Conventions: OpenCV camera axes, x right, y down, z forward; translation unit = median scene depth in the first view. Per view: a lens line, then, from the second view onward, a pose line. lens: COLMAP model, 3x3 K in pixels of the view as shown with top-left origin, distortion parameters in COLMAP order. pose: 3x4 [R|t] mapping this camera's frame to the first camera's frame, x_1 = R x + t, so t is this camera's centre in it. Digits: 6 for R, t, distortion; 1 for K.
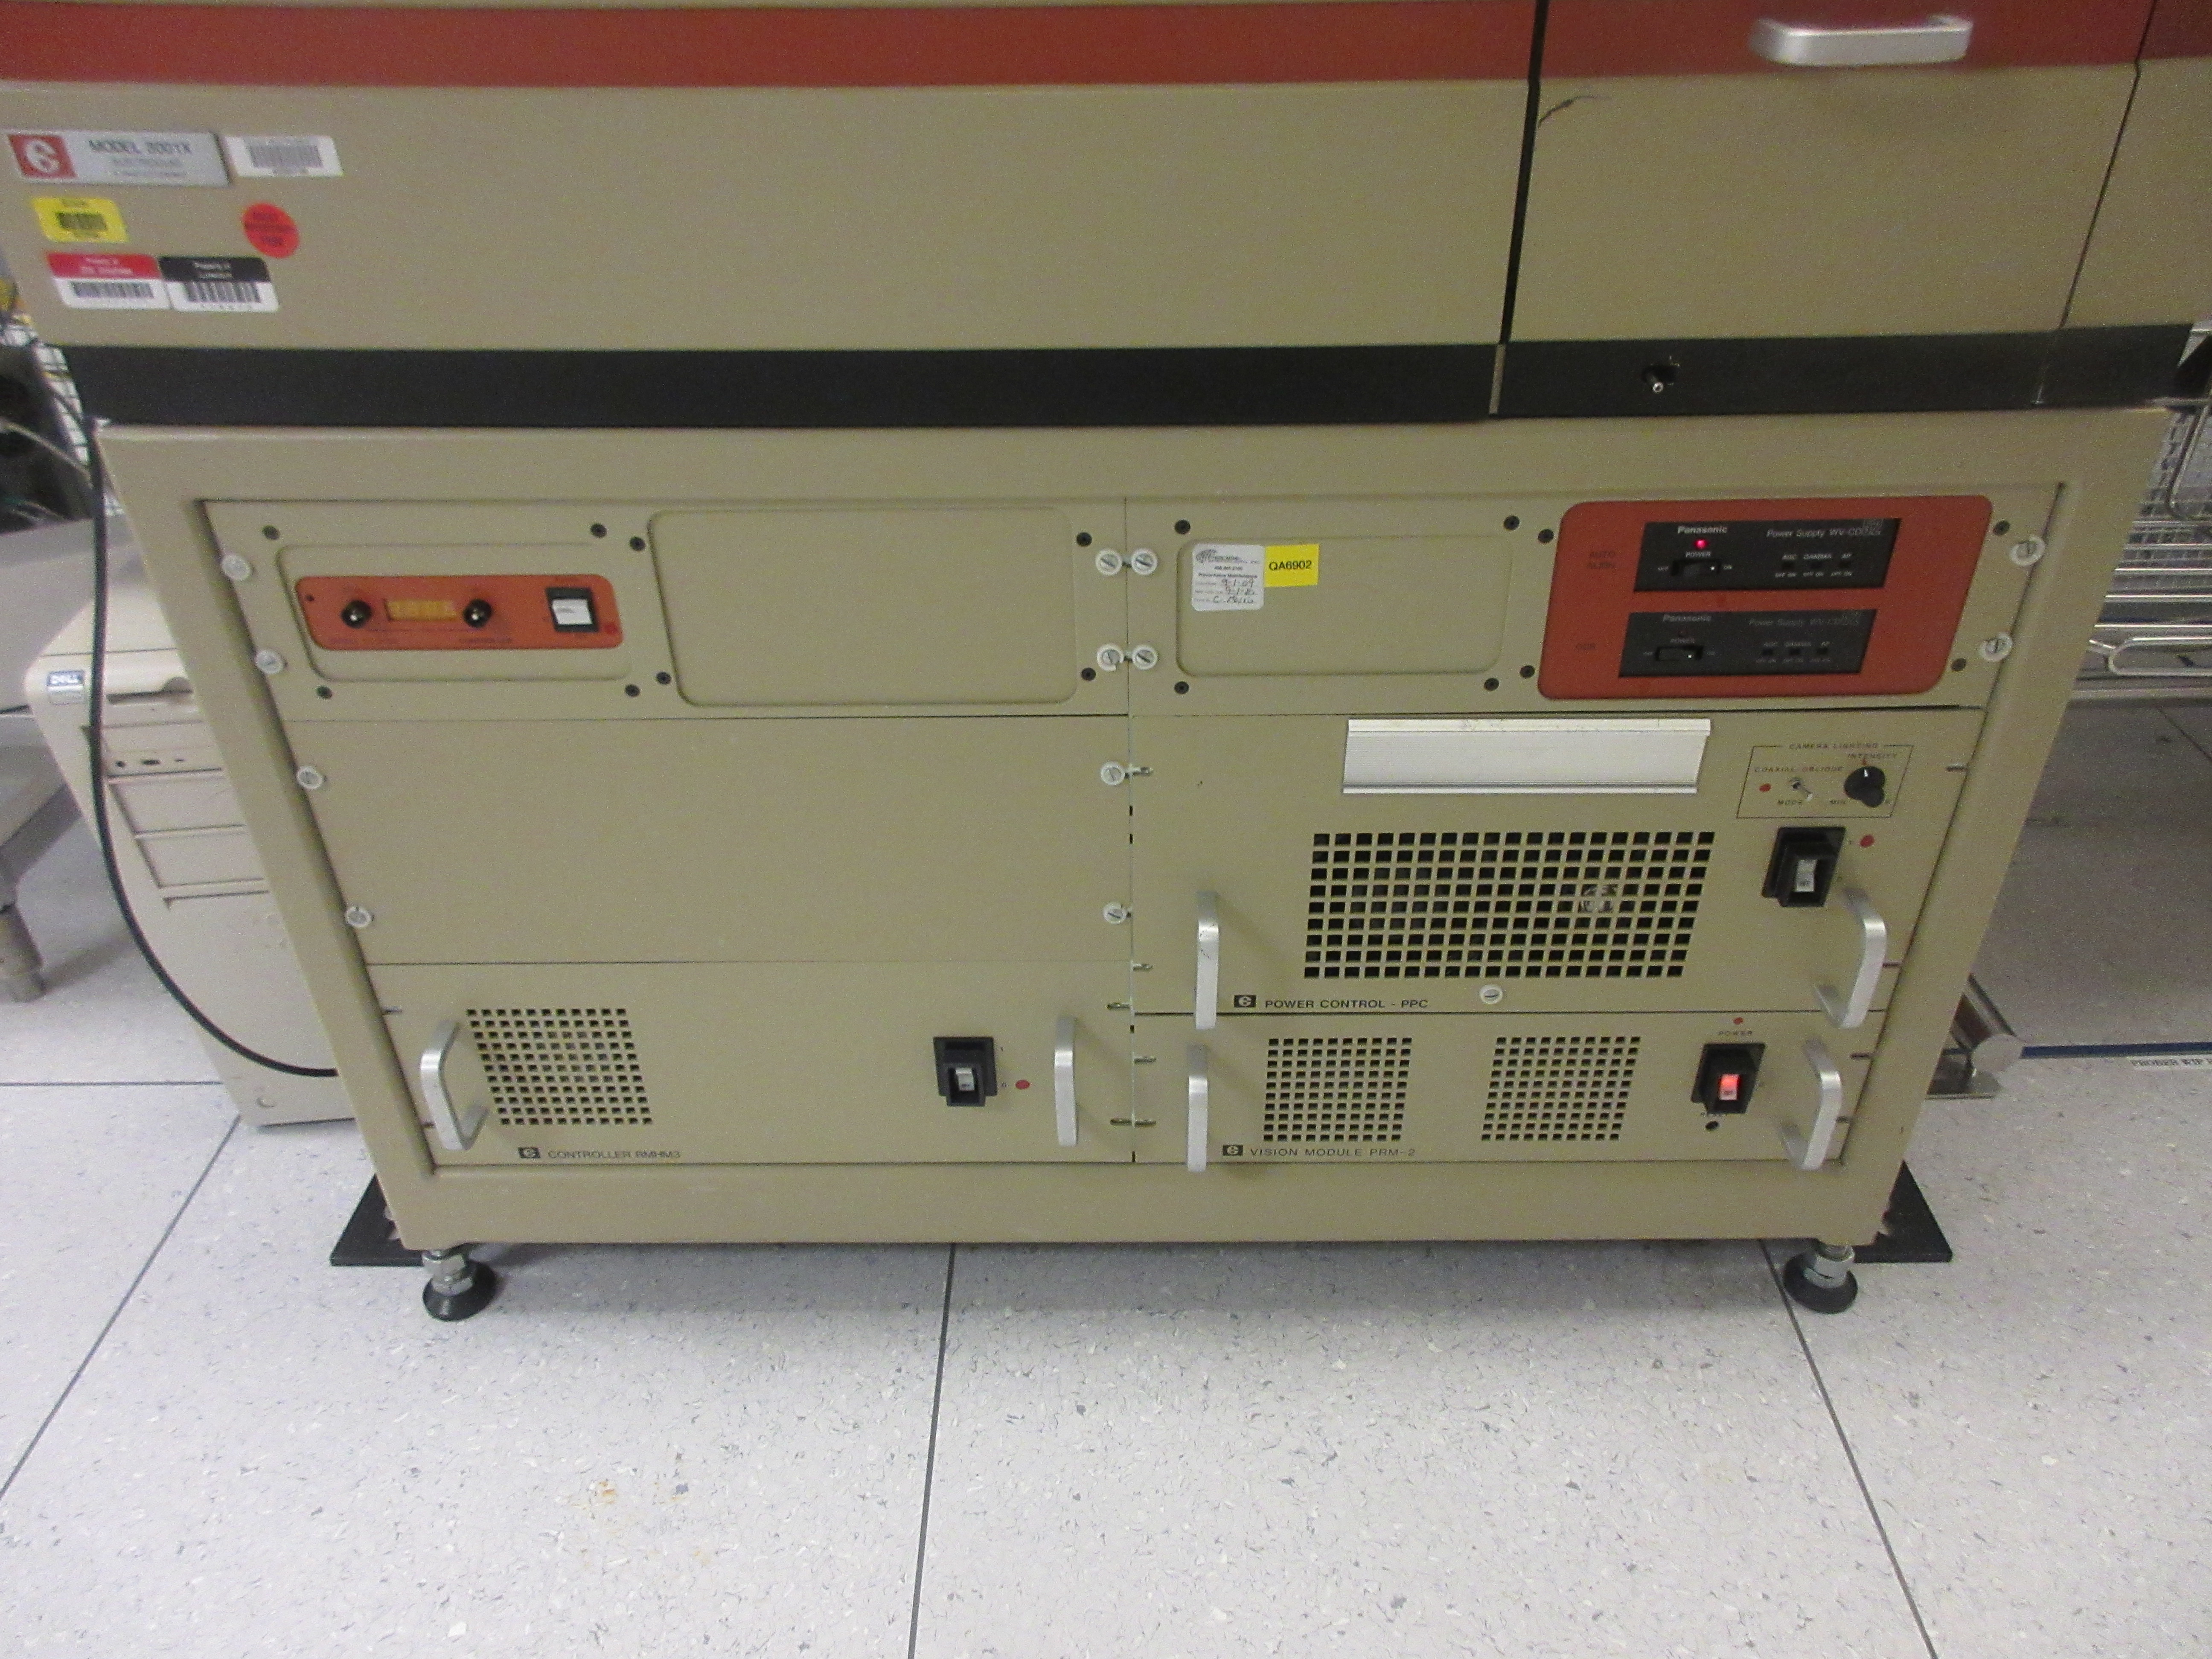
lens RADIAL K [[1606.0, 0, 1111.3], [0, 1606.0, 840.2], [0, 0, 1]] dist [0.004725, 0.006738]
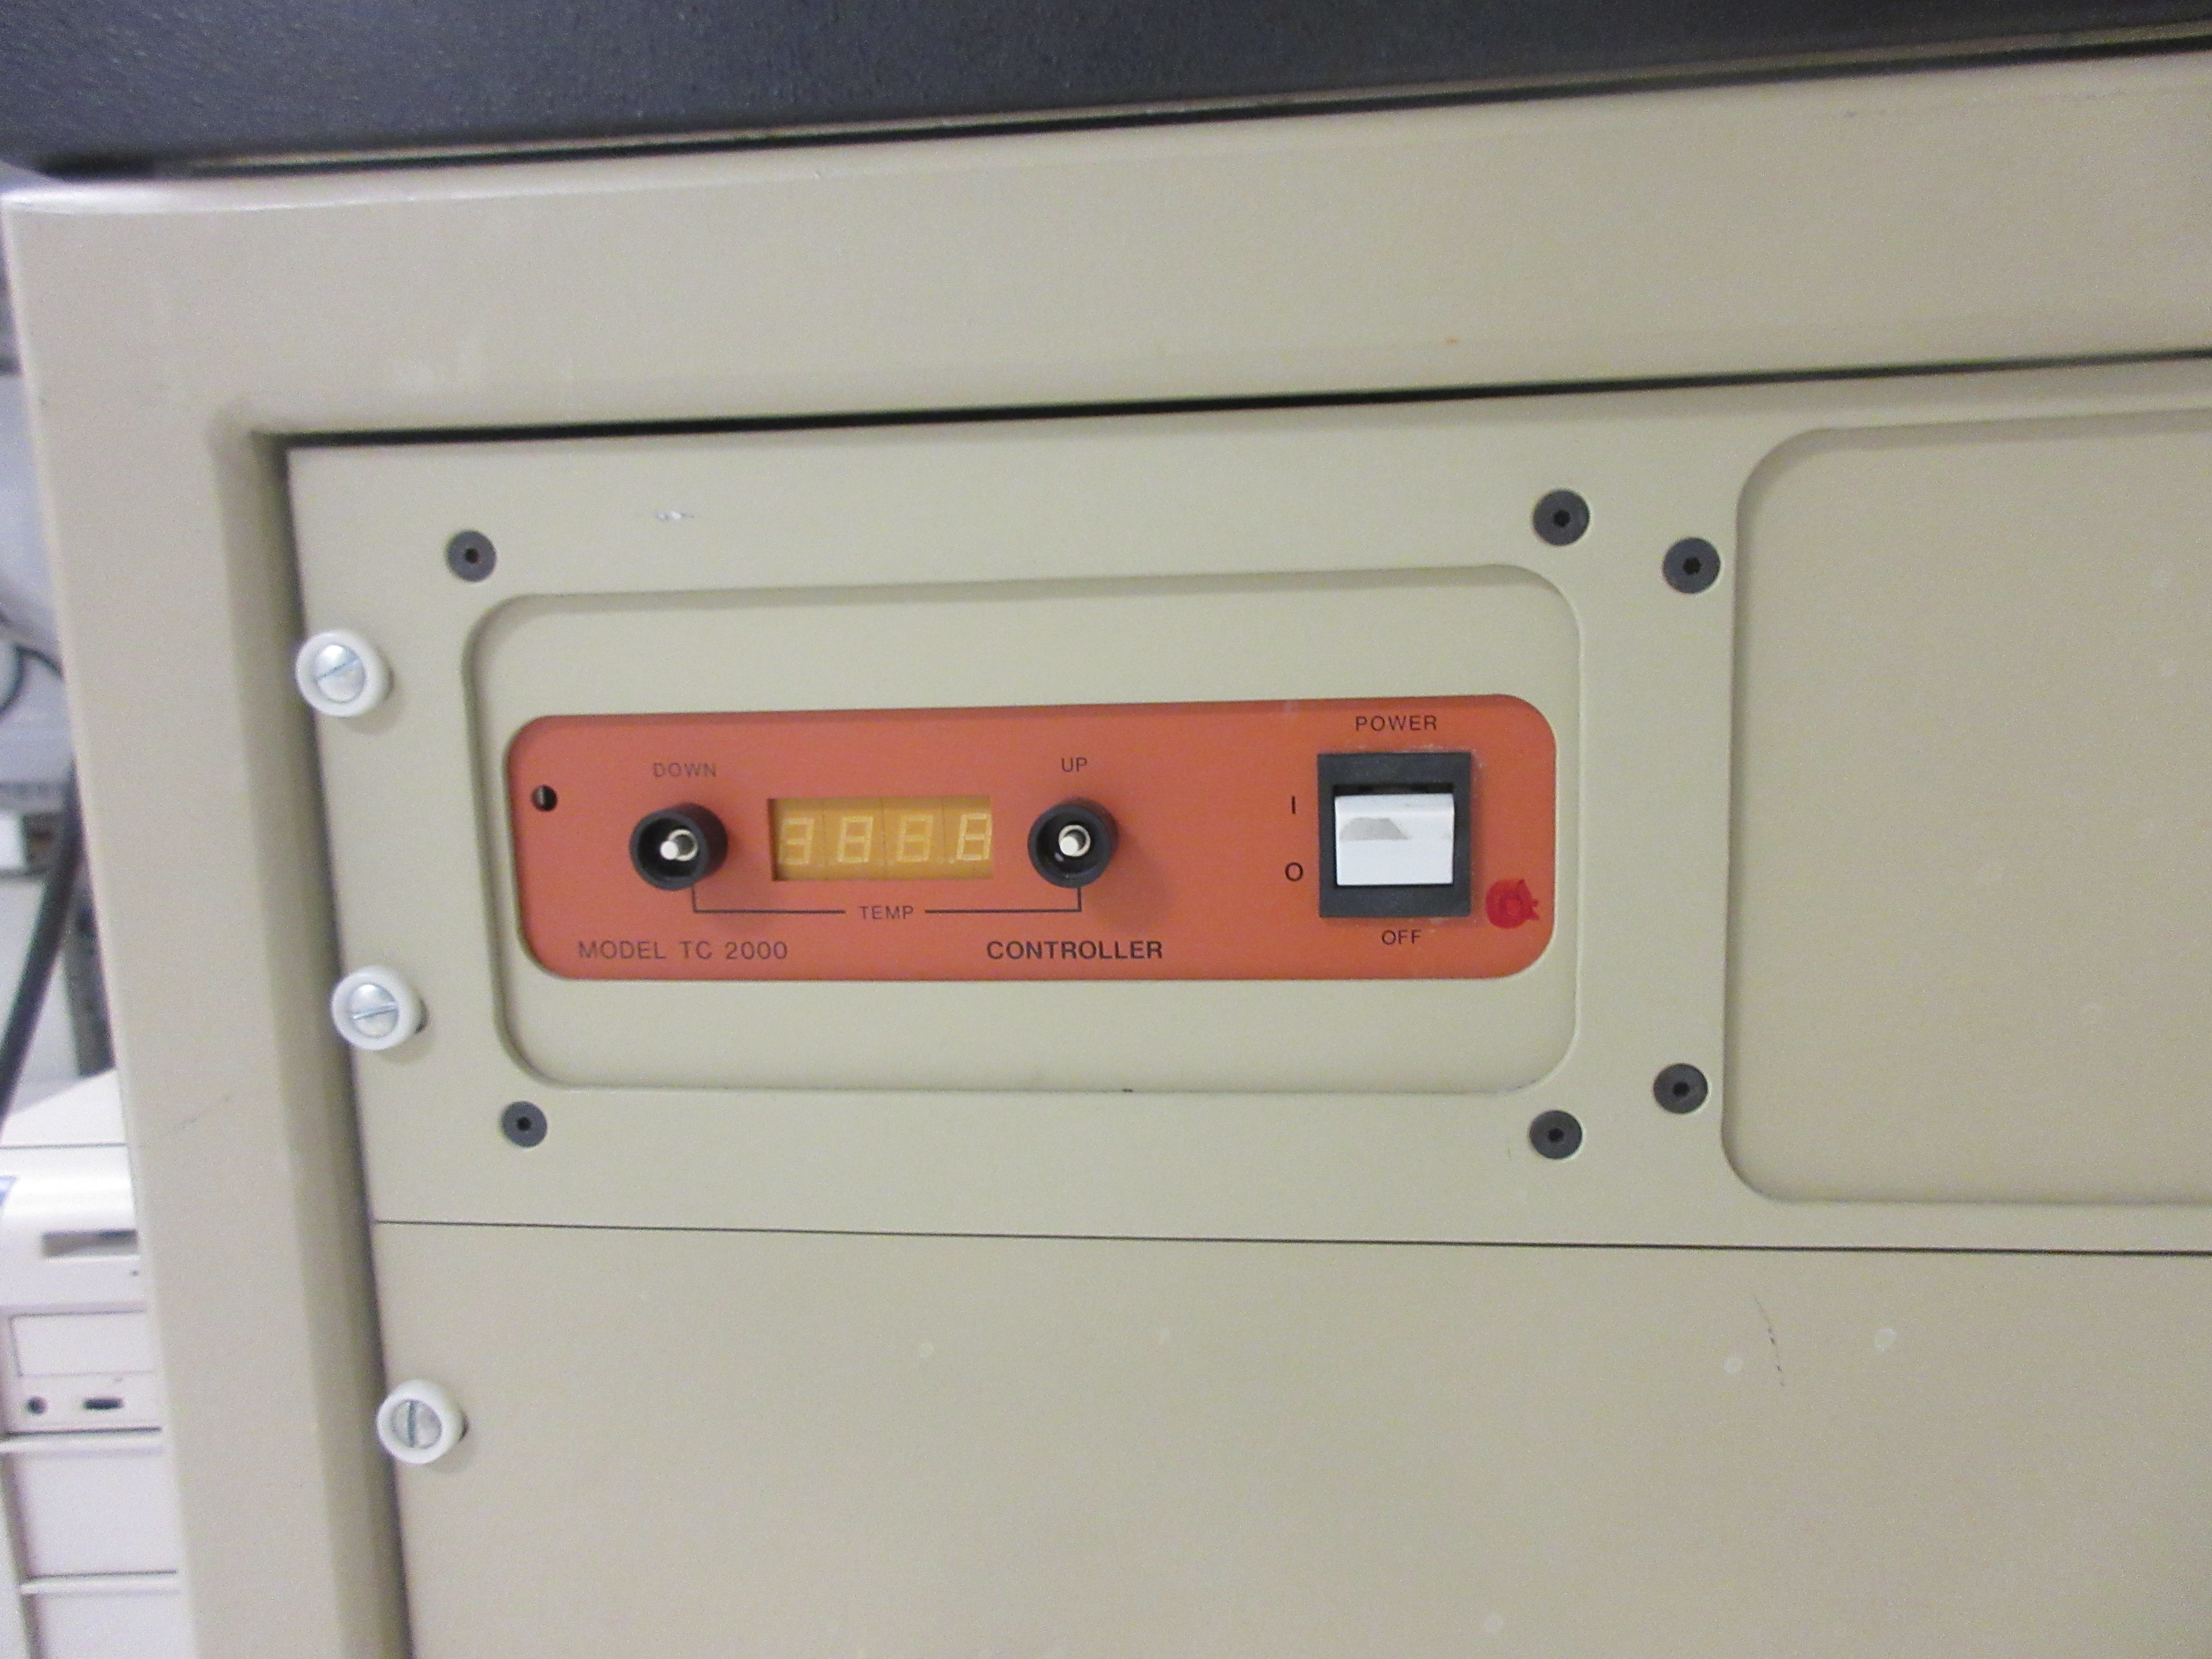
lens RADIAL K [[1606.0, 0, 1111.3], [0, 1606.0, 840.2], [0, 0, 1]] dist [0.004725, 0.006738]
pose [[0.994484, -0.000317, -0.104891, -0.358870], [-0.044506, 0.904237, -0.424705, -0.016189], [0.094981, 0.427030, 0.899235, 0.739013]]
